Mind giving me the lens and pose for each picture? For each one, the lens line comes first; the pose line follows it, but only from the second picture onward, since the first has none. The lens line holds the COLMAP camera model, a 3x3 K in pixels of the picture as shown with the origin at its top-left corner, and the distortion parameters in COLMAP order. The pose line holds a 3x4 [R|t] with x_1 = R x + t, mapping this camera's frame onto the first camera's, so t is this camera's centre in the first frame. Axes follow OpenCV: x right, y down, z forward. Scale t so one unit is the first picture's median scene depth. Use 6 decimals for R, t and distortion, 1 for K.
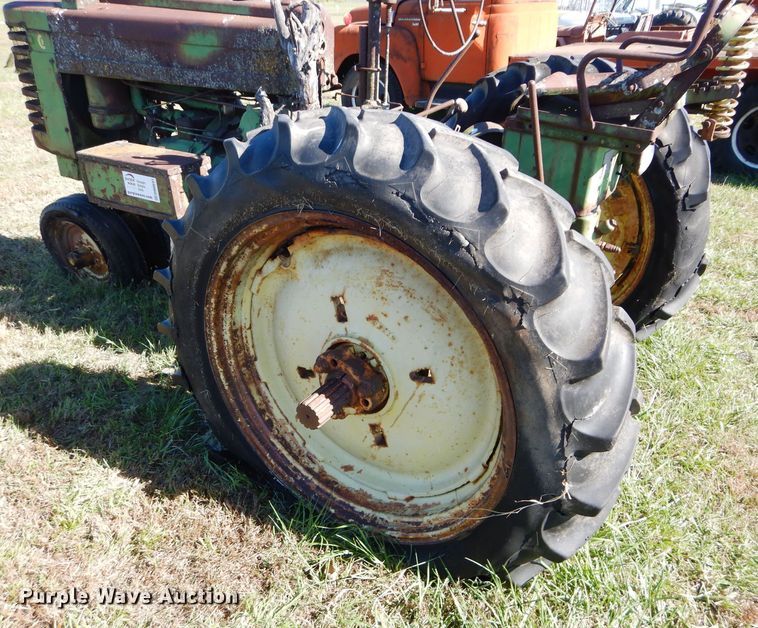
lens RADIAL K [[627.5, 0, 389.9], [0, 627.5, 320.6], [0, 0, 1]] dist [0.013802, -0.003665]
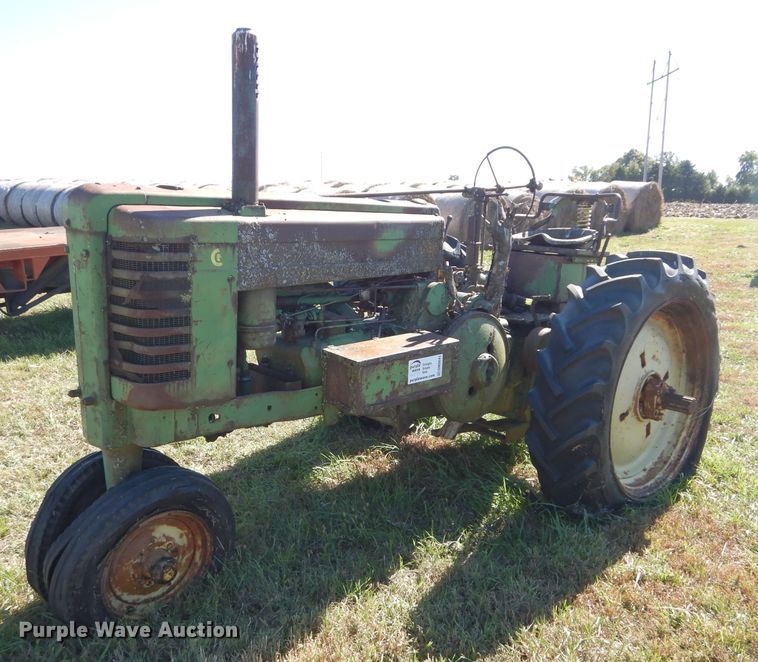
lens RADIAL K [[738.8, 0, 381.2], [0, 738.8, 337.7], [0, 0, 1]] dist [-0.000093, 0.000000]
pose [[0.261648, -0.196441, 0.944961, -1.960085], [0.434366, 0.898281, 0.066467, -0.469903], [-0.861897, 0.393068, 0.320360, 0.831404]]
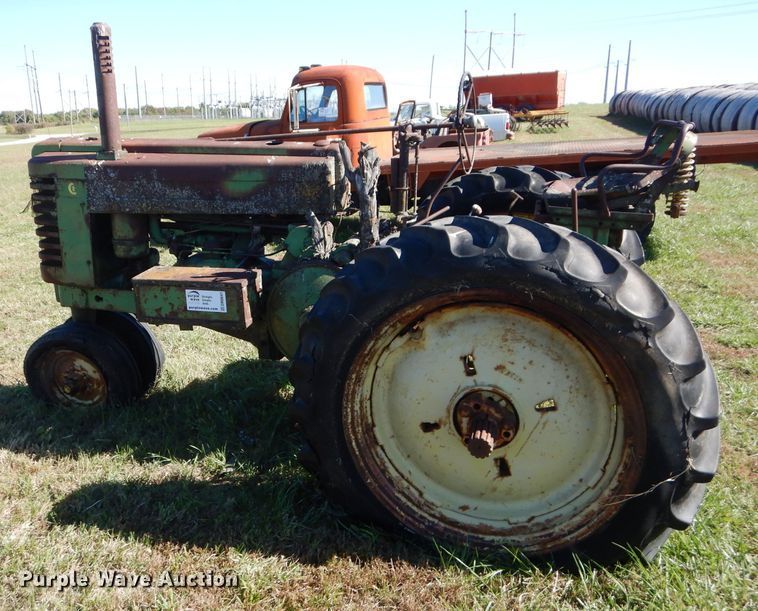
lens RADIAL K [[694.9, 0, 307.0], [0, 694.9, 286.9], [0, 0, 1]] dist [0.009508, 0.000000]
pose [[0.974069, -0.104876, 0.200476, -0.591892], [0.147115, 0.966777, -0.209044, 0.065941], [-0.171892, 0.233117, 0.957136, -0.303850]]
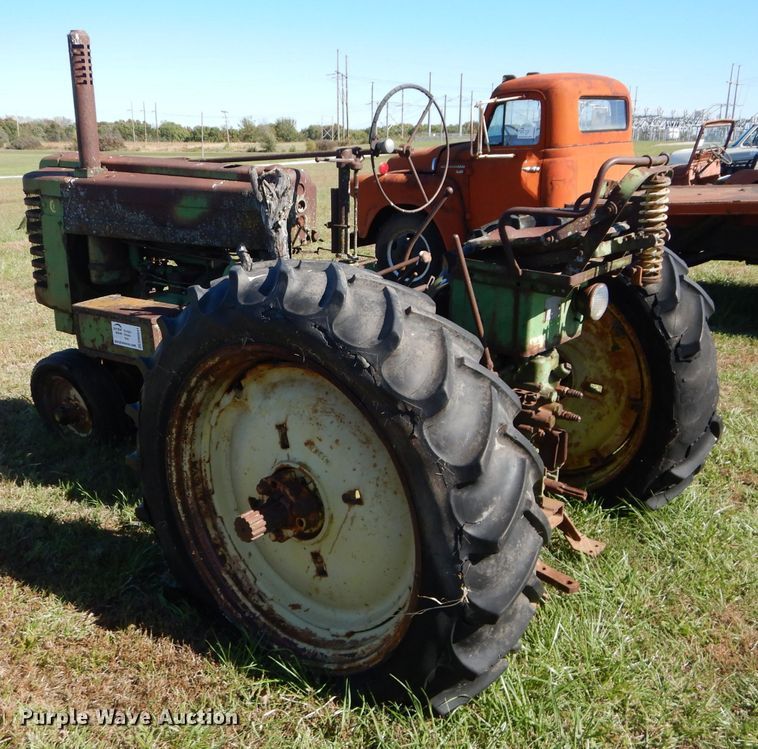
lens RADIAL K [[848.6, 0, 348.2], [0, 848.6, 361.9], [0, 0, 1]] dist [0.015640, 0.000000]
pose [[0.989808, 0.005047, -0.142320, 0.210982], [-0.035117, 0.977160, -0.209584, 0.140633], [0.138012, 0.212446, 0.967378, -0.378653]]
